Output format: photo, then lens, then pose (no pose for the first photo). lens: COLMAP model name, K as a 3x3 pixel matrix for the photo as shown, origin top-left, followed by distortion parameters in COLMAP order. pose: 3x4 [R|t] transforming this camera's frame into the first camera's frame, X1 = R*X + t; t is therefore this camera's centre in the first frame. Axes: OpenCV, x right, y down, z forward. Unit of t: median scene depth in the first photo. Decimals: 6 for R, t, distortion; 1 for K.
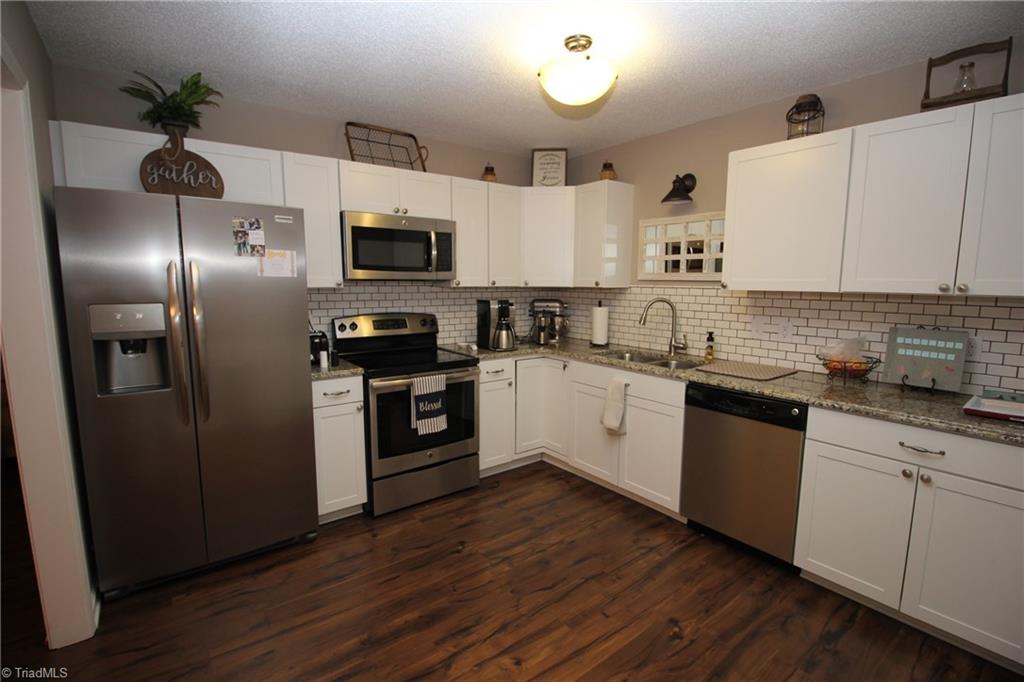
lens RADIAL K [[477.8, 0, 519.5], [0, 477.8, 341.3], [0, 0, 1]] dist [-0.002019, -0.004445]
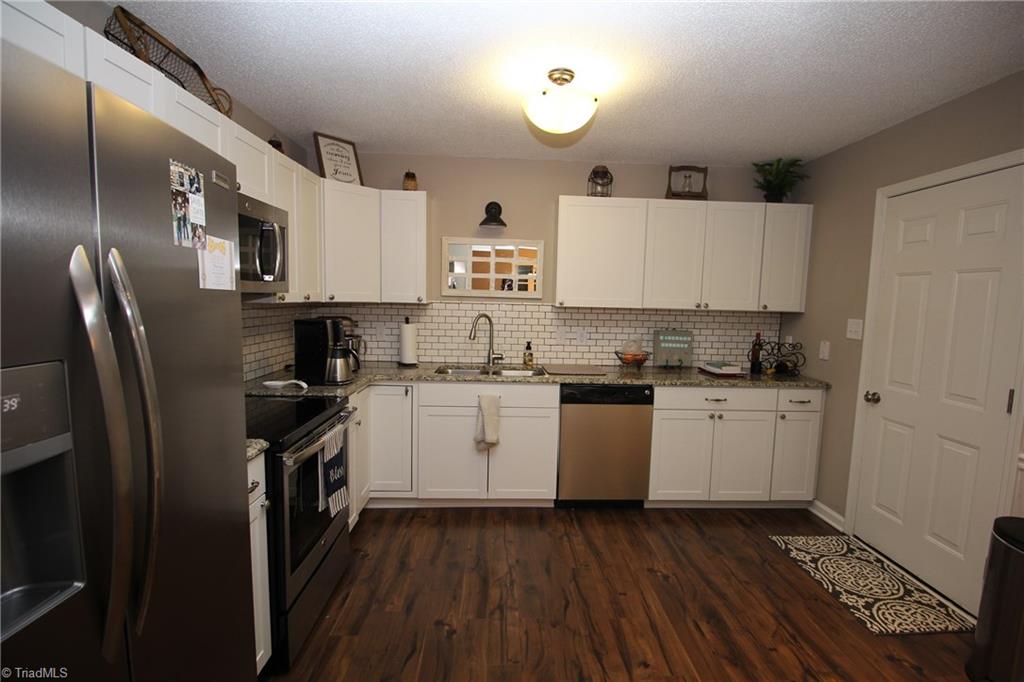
lens RADIAL K [[477.8, 0, 521.9], [0, 477.8, 341.4], [0, 0, 1]] dist [-0.002019, -0.004445]
pose [[0.576775, -0.067379, 0.814120, -0.670199], [0.084210, 0.996187, 0.022788, -0.057744], [-0.812551, 0.055414, 0.580250, 0.397451]]
